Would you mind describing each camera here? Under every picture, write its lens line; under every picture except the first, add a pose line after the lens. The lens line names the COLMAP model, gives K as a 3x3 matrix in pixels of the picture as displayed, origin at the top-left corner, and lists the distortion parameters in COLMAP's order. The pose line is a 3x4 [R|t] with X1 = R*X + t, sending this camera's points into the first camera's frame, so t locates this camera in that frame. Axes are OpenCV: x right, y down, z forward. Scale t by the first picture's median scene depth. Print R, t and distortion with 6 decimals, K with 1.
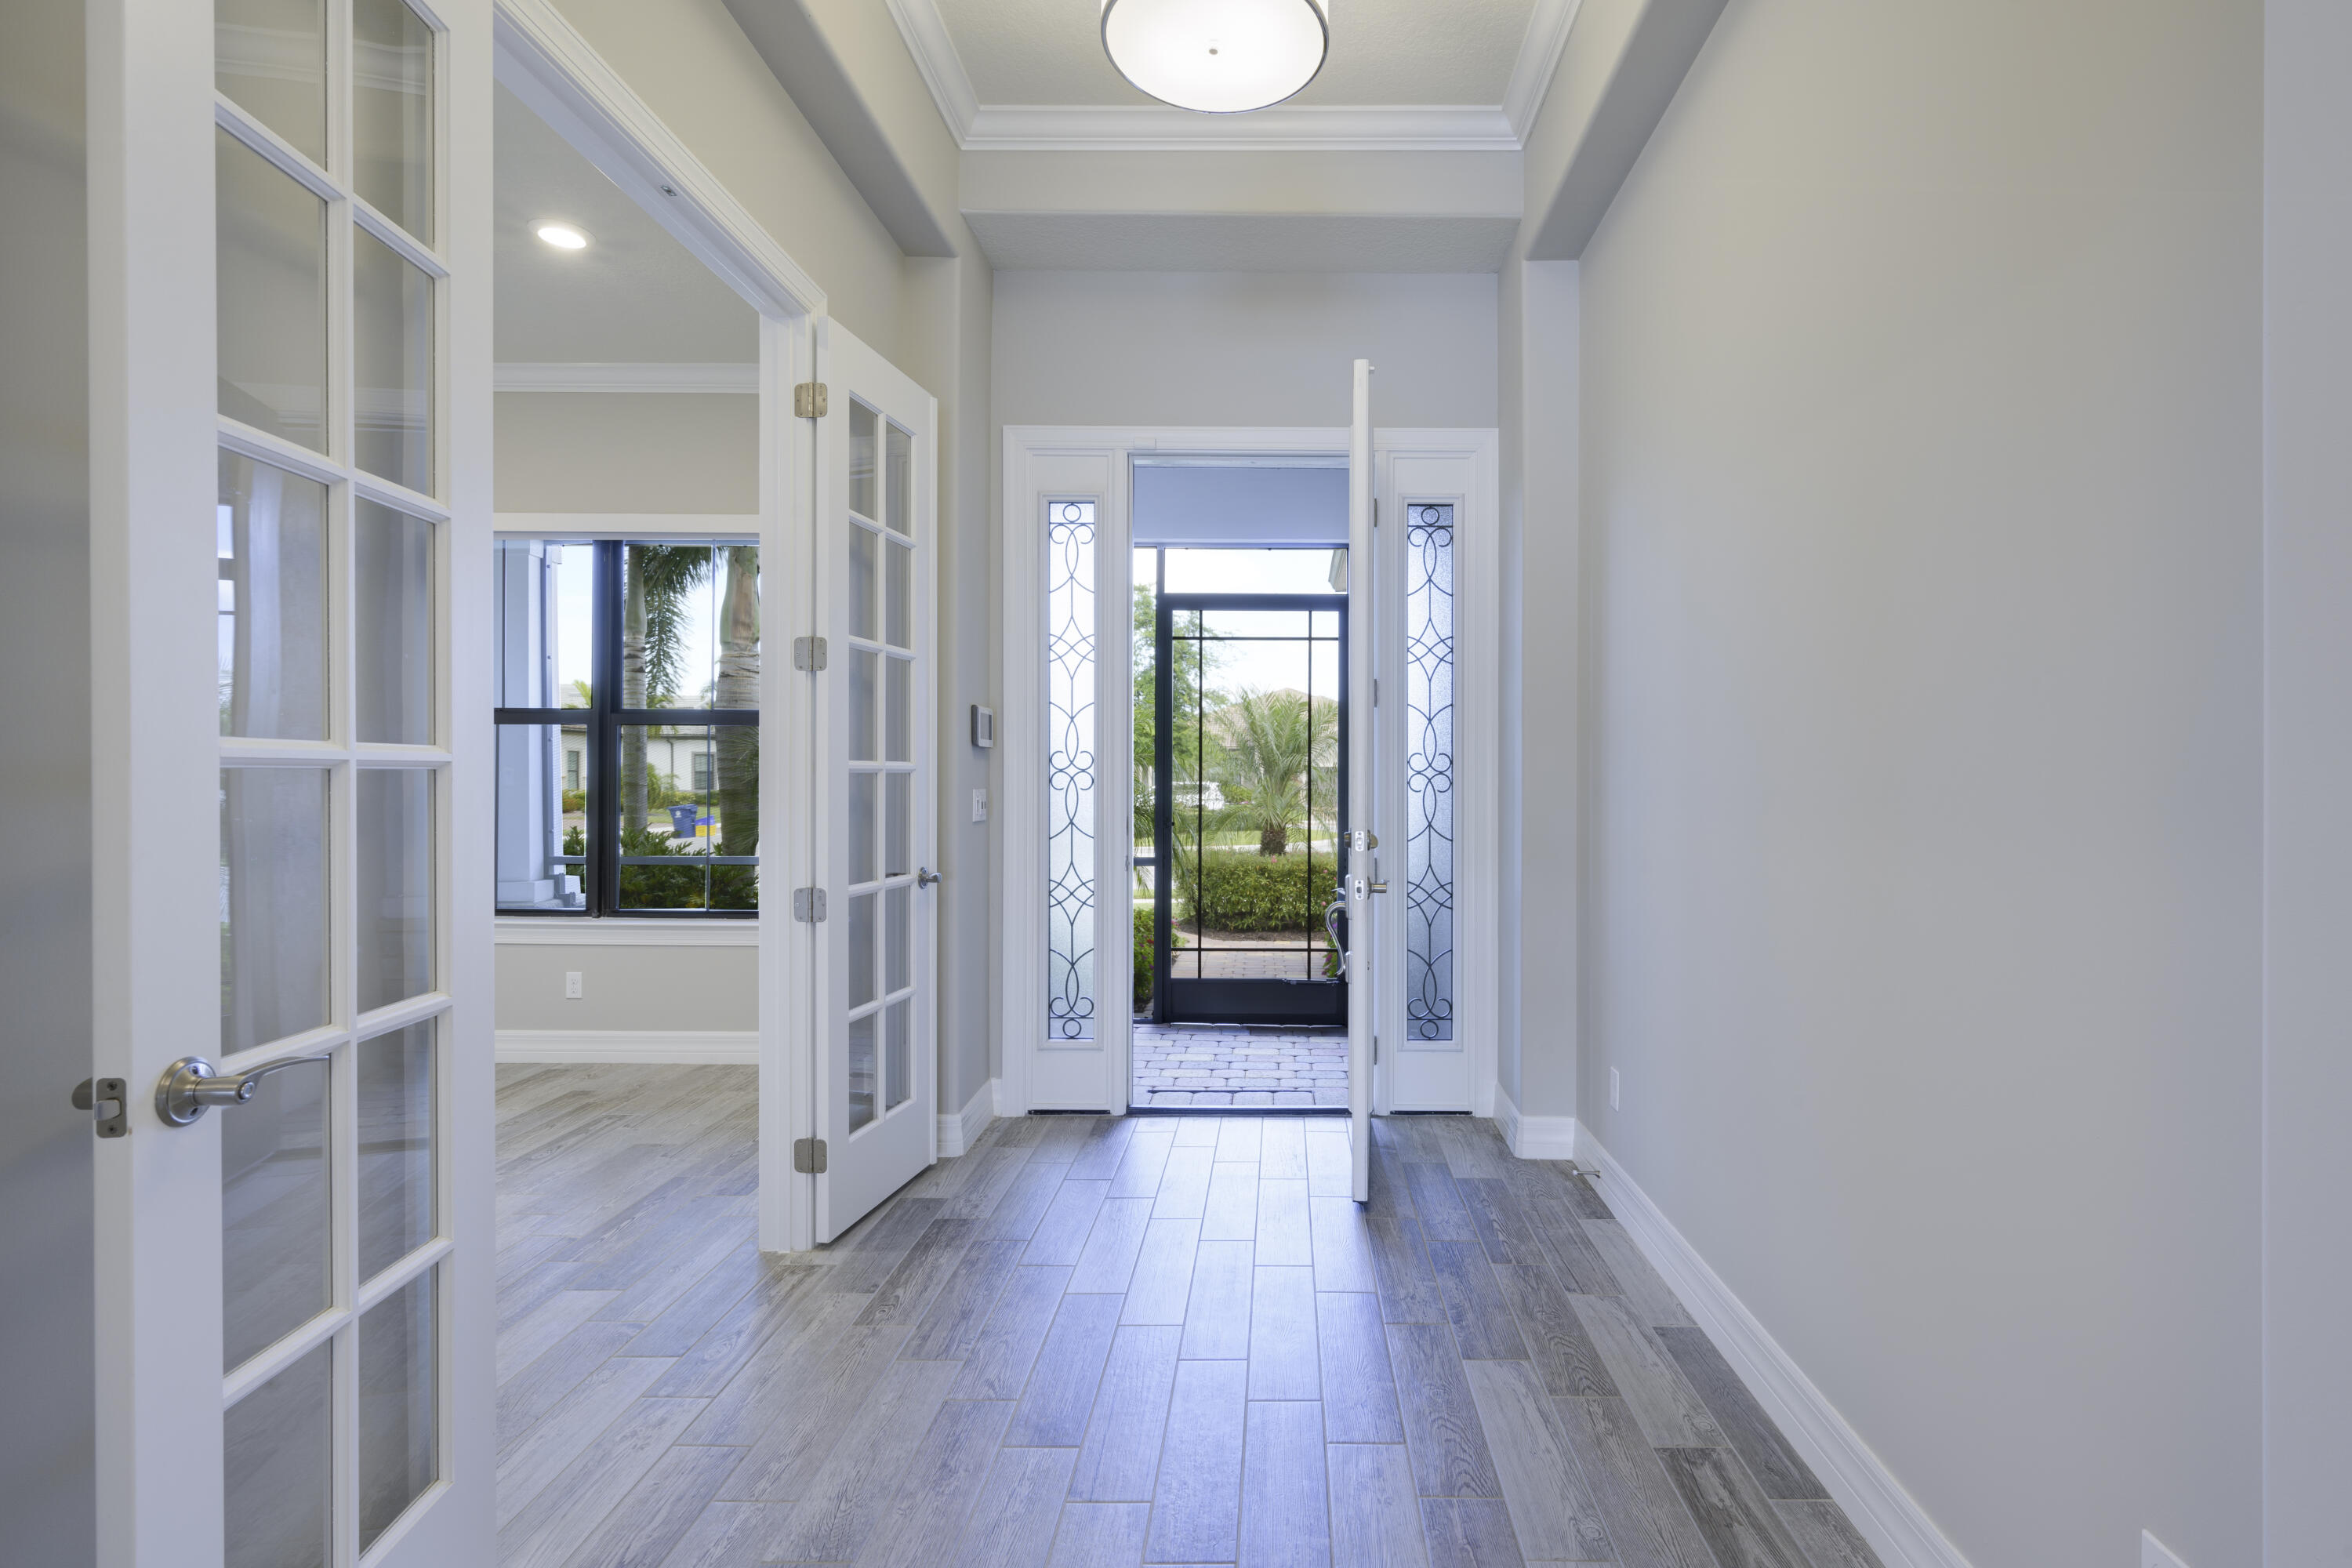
lens RADIAL K [[1104.7, 0, 1180.0], [0, 1104.7, 787.8], [0, 0, 1]] dist [0.014112, -0.000008]
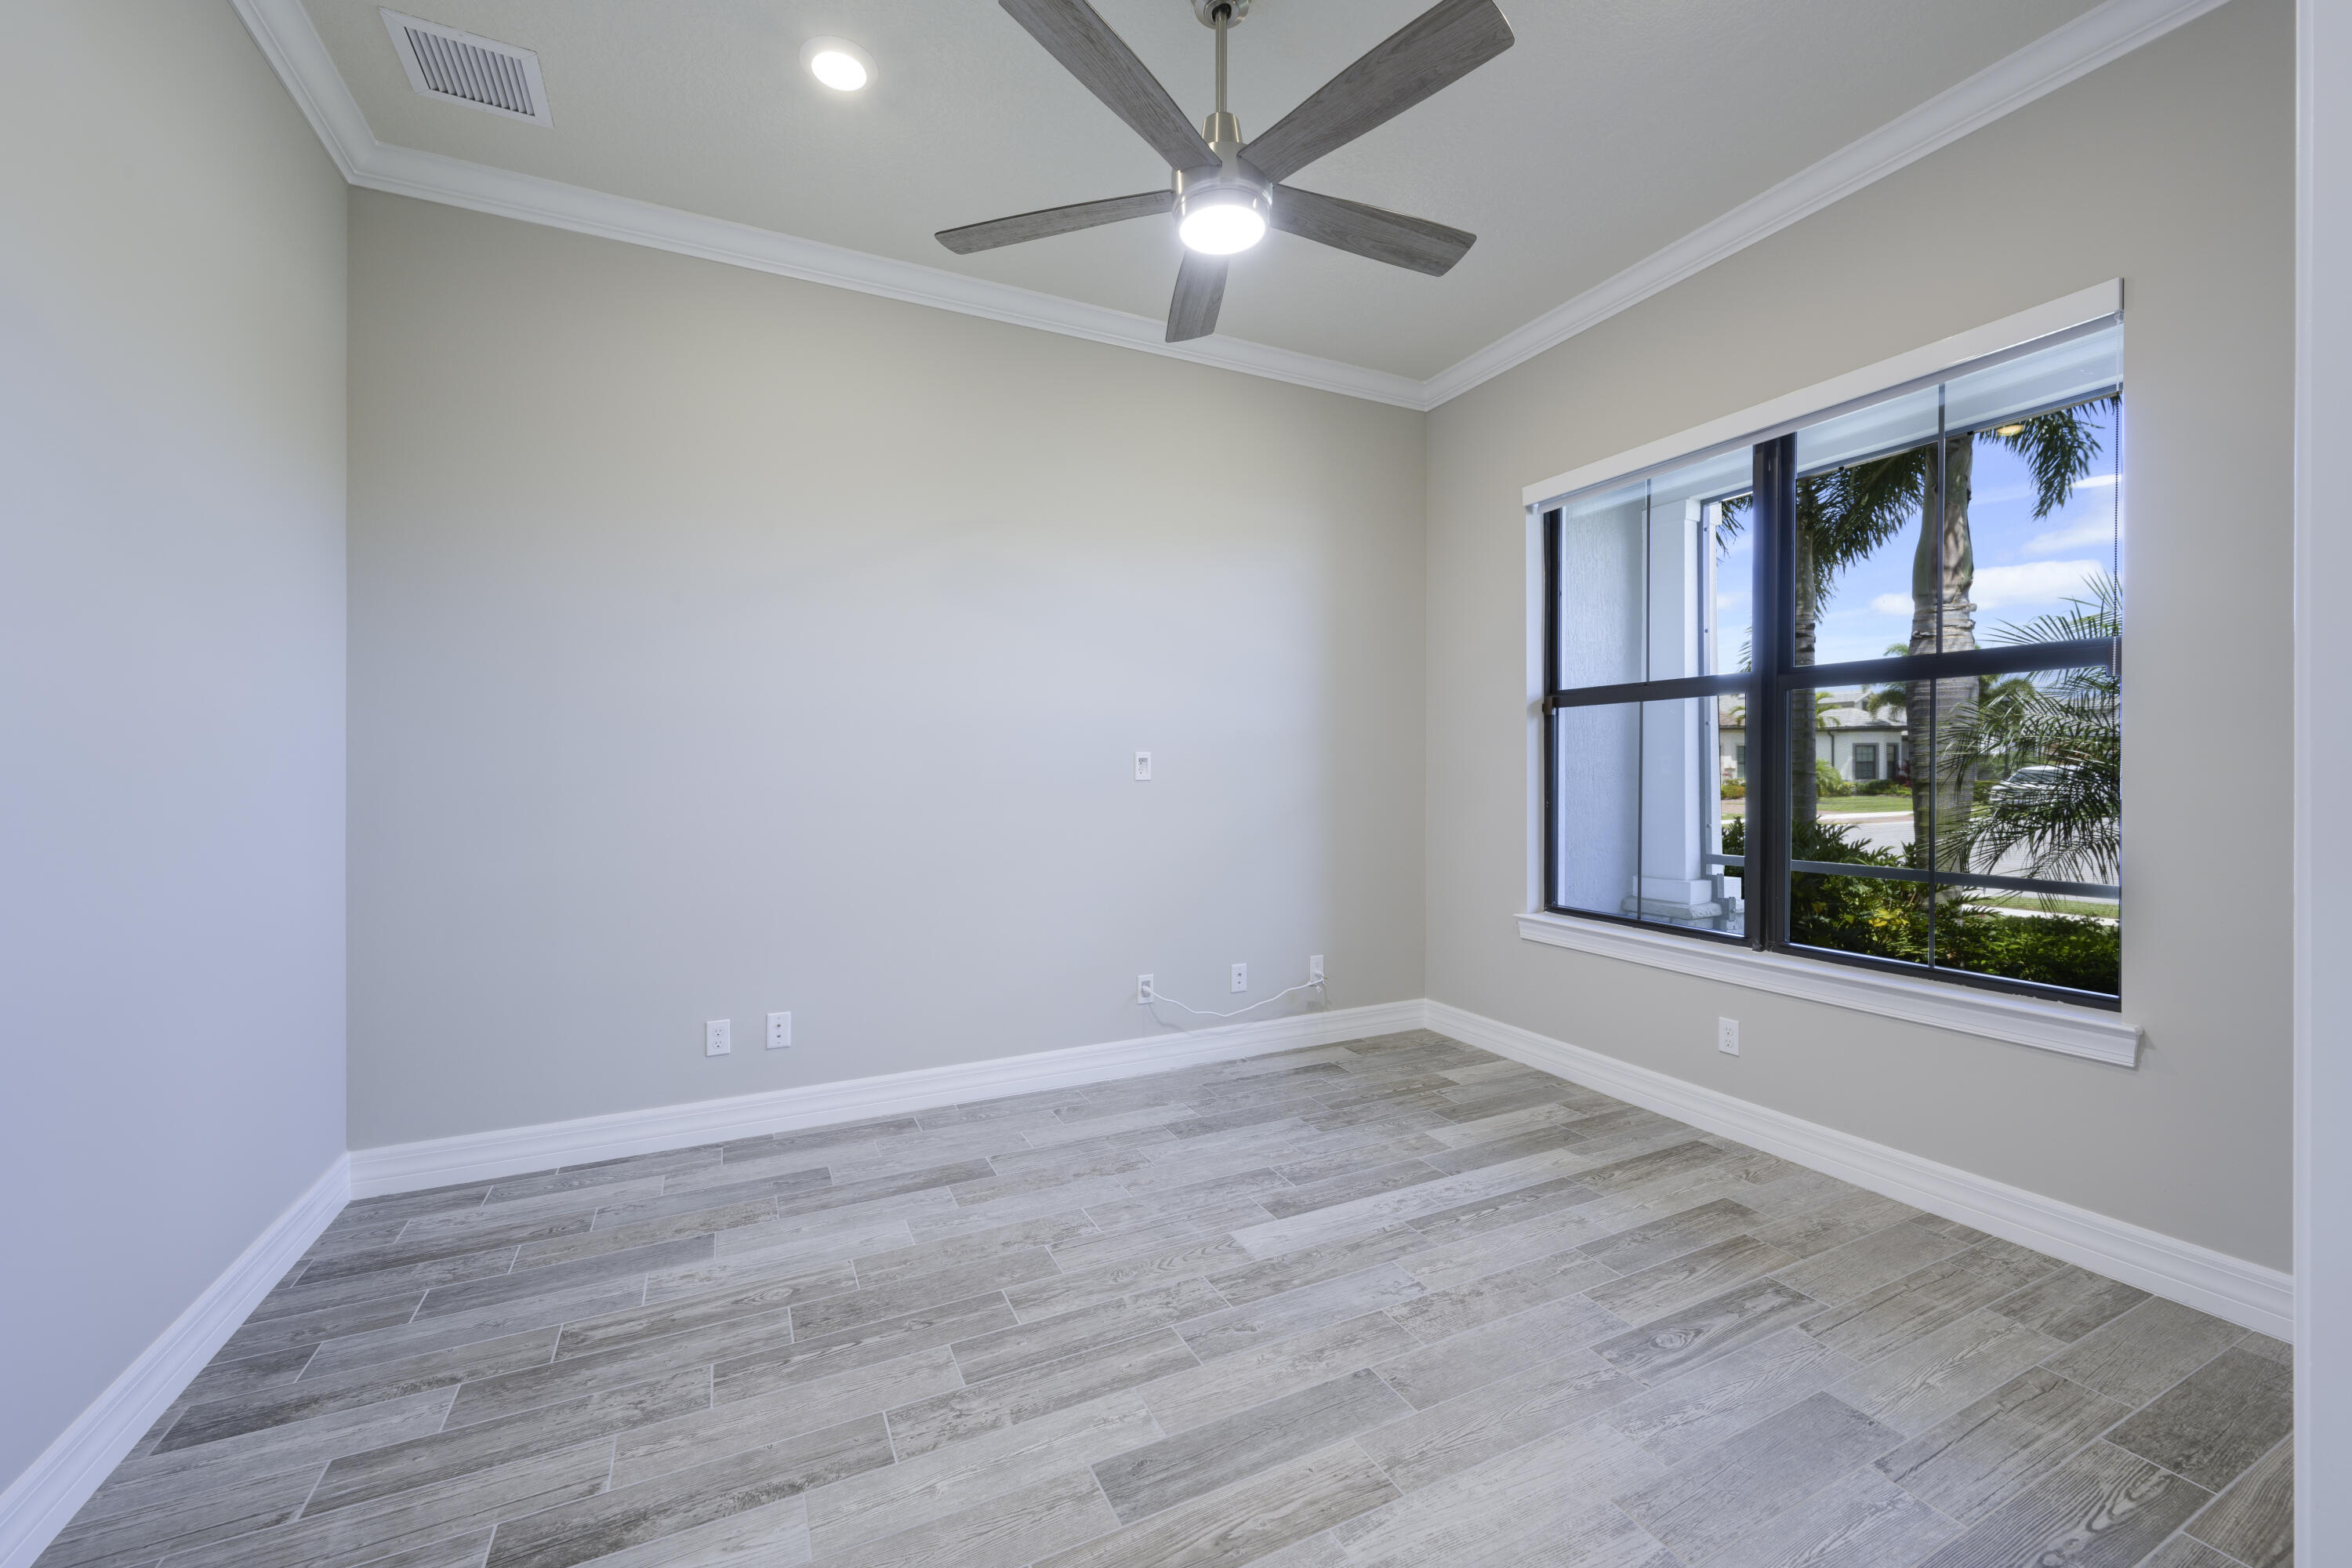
lens RADIAL K [[947.1, 0, 1238.9], [0, 947.1, 776.0], [0, 0, 1]] dist [-0.003419, 0.000787]
pose [[0.547786, -0.002057, -0.836616, -0.176635], [0.000991, 0.999998, -0.001810, 0.001070], [0.836618, 0.000162, 0.547787, 0.343652]]
